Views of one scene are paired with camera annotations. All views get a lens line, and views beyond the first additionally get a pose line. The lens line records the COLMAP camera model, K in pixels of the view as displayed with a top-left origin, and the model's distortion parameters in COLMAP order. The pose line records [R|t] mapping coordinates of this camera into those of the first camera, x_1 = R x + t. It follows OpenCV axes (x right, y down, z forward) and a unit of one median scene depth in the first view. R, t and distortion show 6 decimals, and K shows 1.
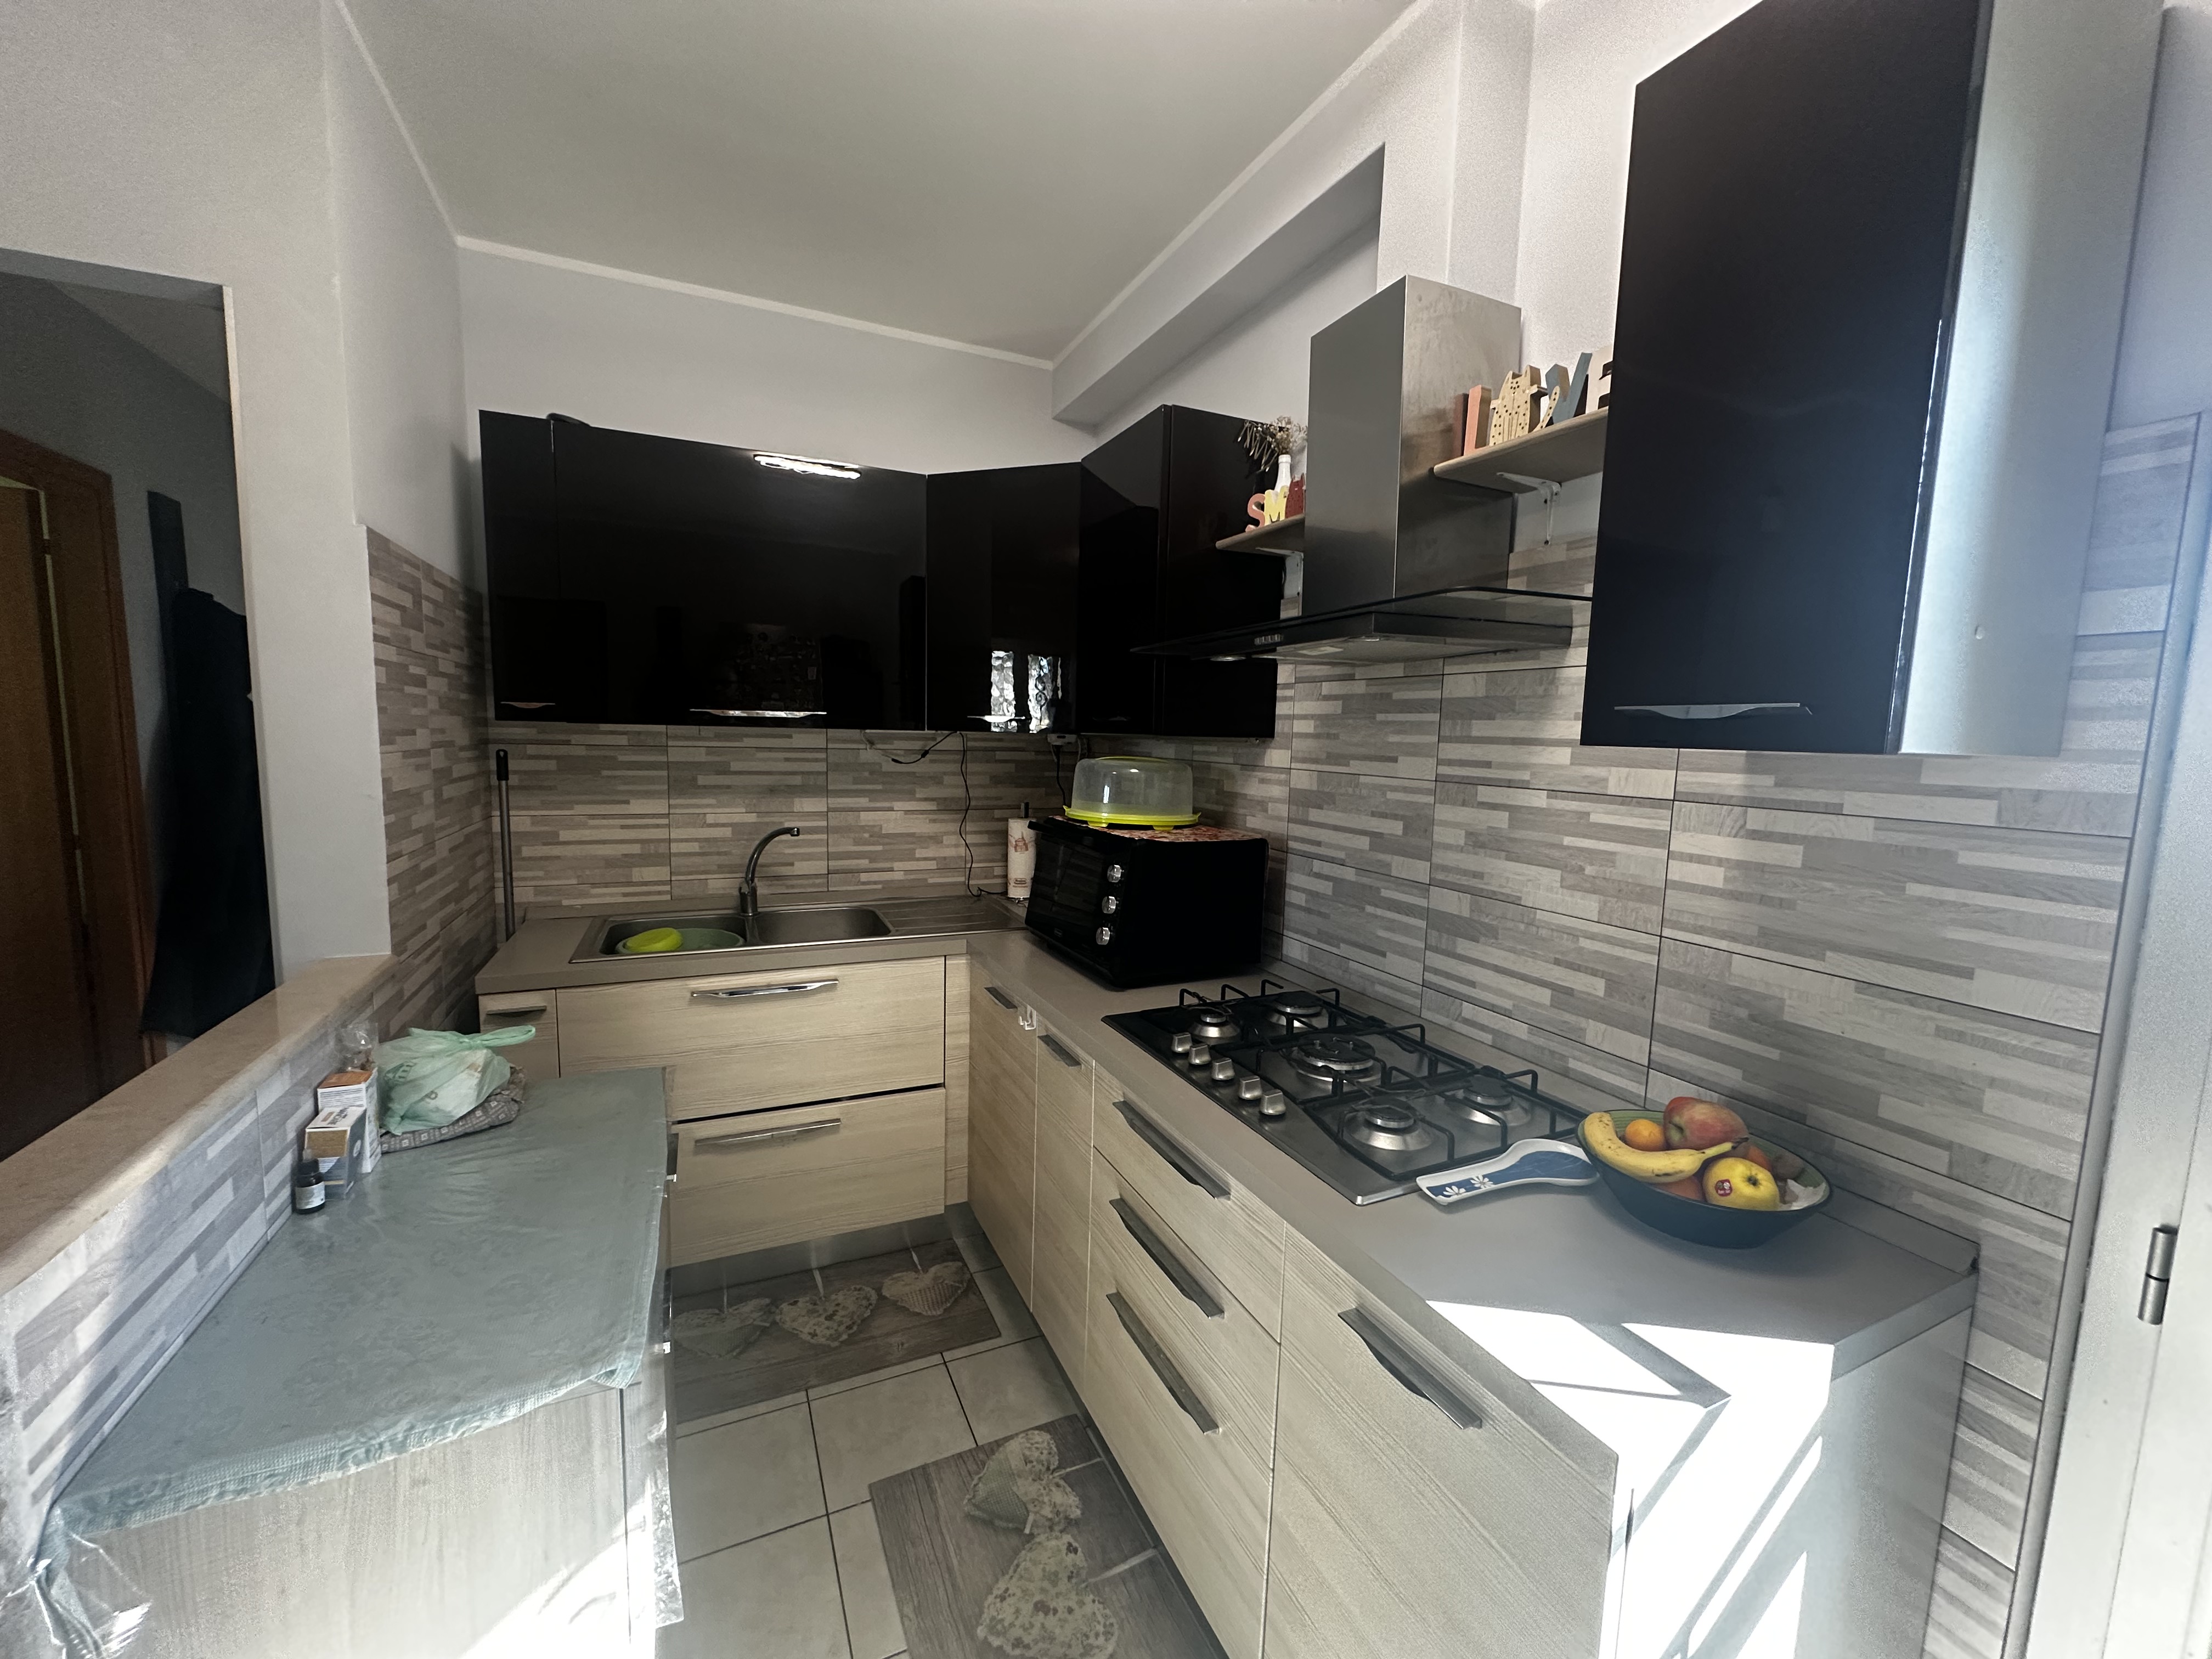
lens RADIAL K [[879.4, 0, 1104.9], [0, 879.4, 825.9], [0, 0, 1]] dist [-0.001876, 0.000839]
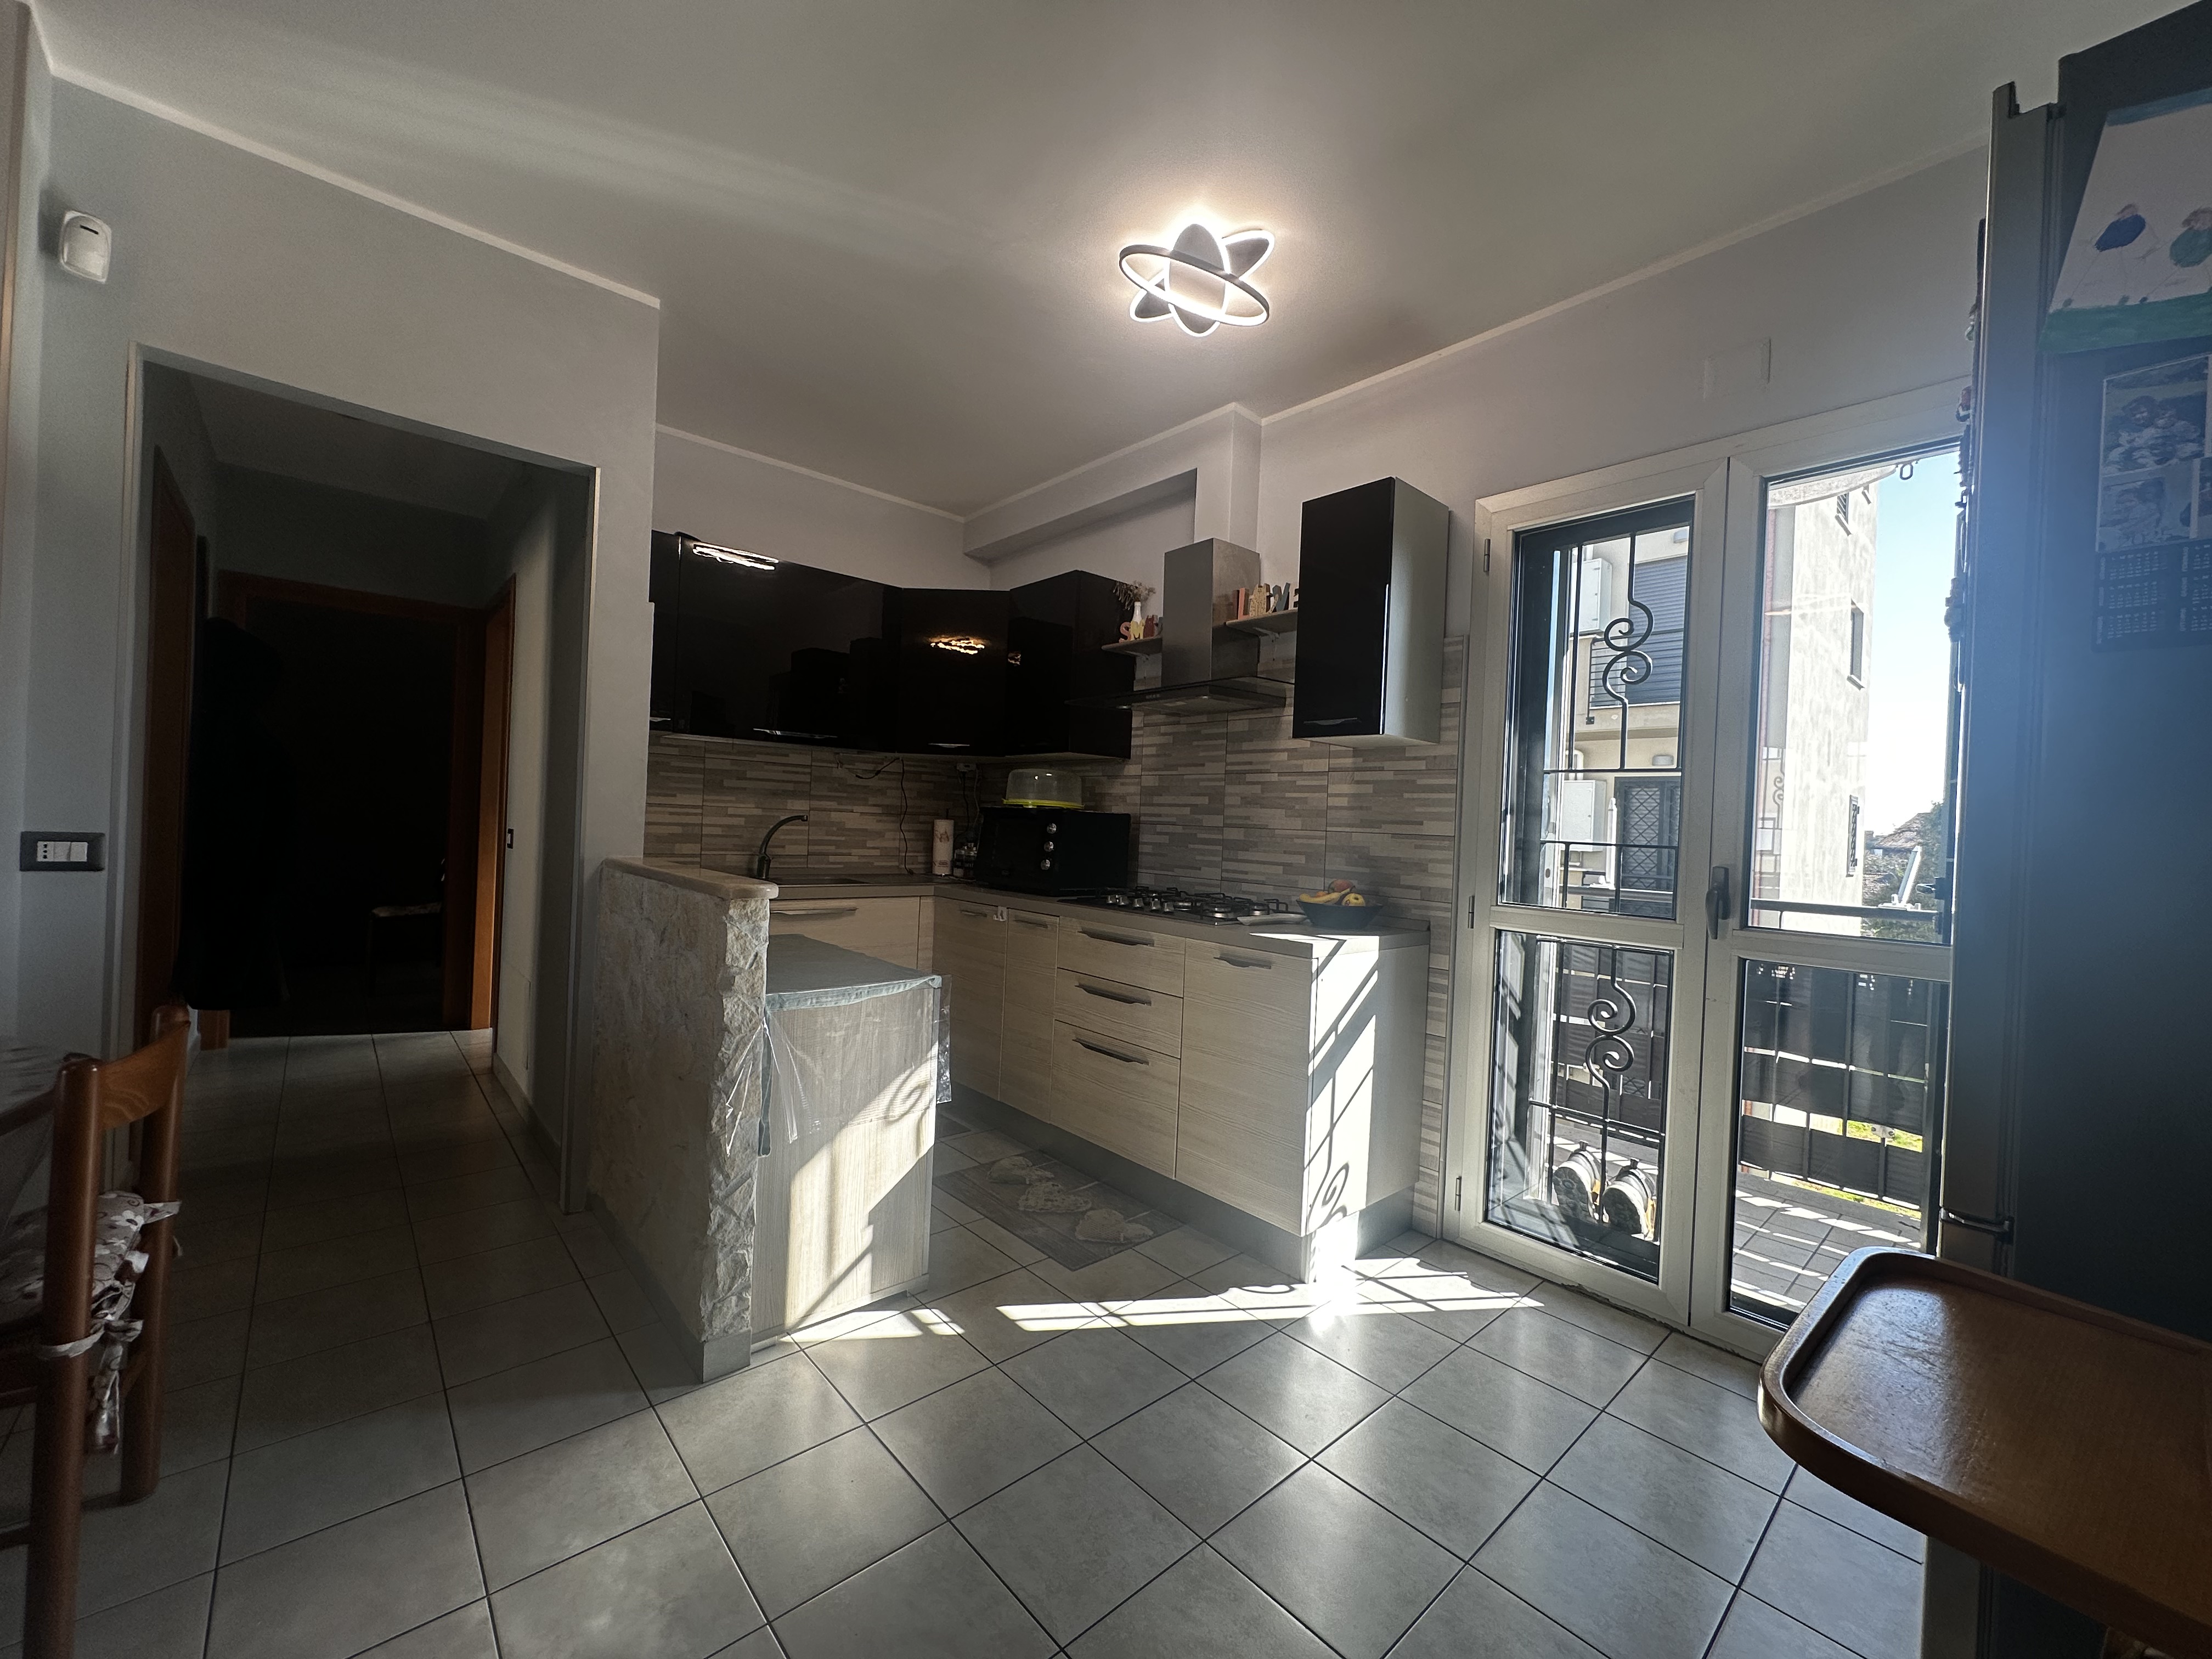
lens RADIAL K [[879.4, 0, 1104.9], [0, 879.4, 825.9], [0, 0, 1]] dist [-0.001876, 0.000839]
pose [[0.956453, 0.013075, 0.291592, -0.444725], [0.015388, 0.995348, -0.095107, 0.243051], [-0.291479, 0.095452, 0.951803, -0.768130]]
